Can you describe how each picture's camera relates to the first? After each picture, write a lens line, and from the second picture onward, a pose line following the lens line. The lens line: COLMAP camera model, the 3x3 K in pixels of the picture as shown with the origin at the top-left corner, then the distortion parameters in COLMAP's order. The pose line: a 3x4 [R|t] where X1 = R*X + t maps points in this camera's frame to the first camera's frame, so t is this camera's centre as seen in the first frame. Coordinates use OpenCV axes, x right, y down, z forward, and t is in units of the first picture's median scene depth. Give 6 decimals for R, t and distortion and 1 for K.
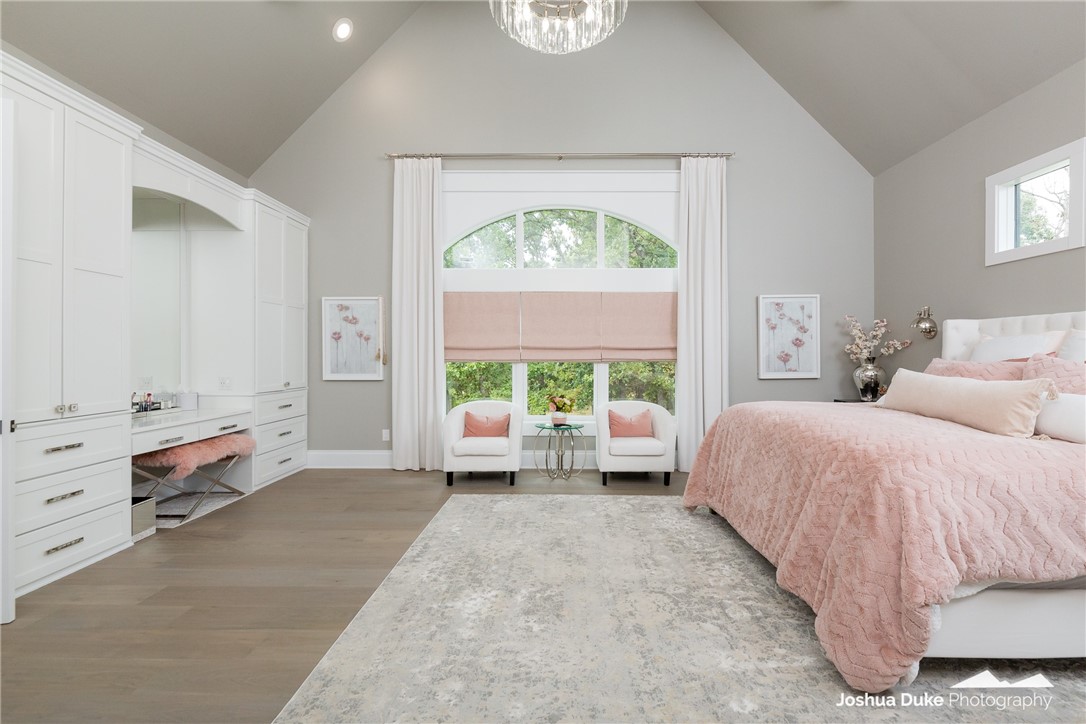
lens RADIAL K [[470.9, 0, 544.6], [0, 470.9, 355.4], [0, 0, 1]] dist [-0.011857, -0.001062]
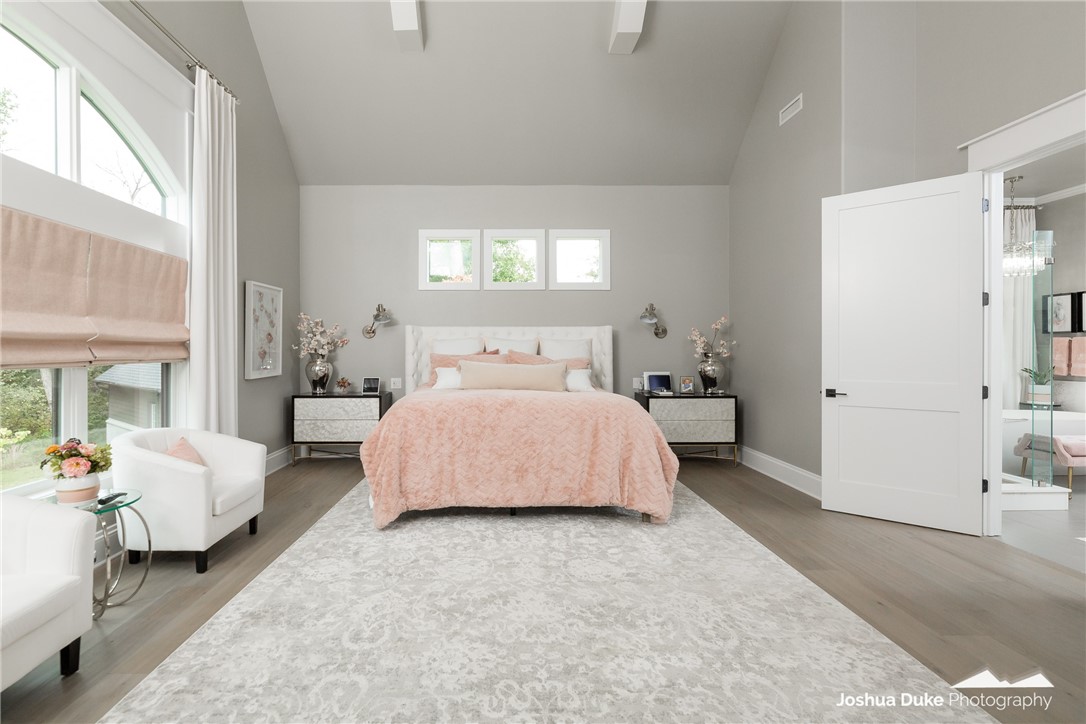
lens RADIAL K [[470.9, 0, 540.2], [0, 470.9, 353.1], [0, 0, 1]] dist [-0.011857, -0.001062]
pose [[-0.022499, -0.013673, 0.999653, -0.817967], [0.012249, 0.999828, 0.013951, -0.007941], [-0.999672, 0.012558, -0.022328, 1.022459]]
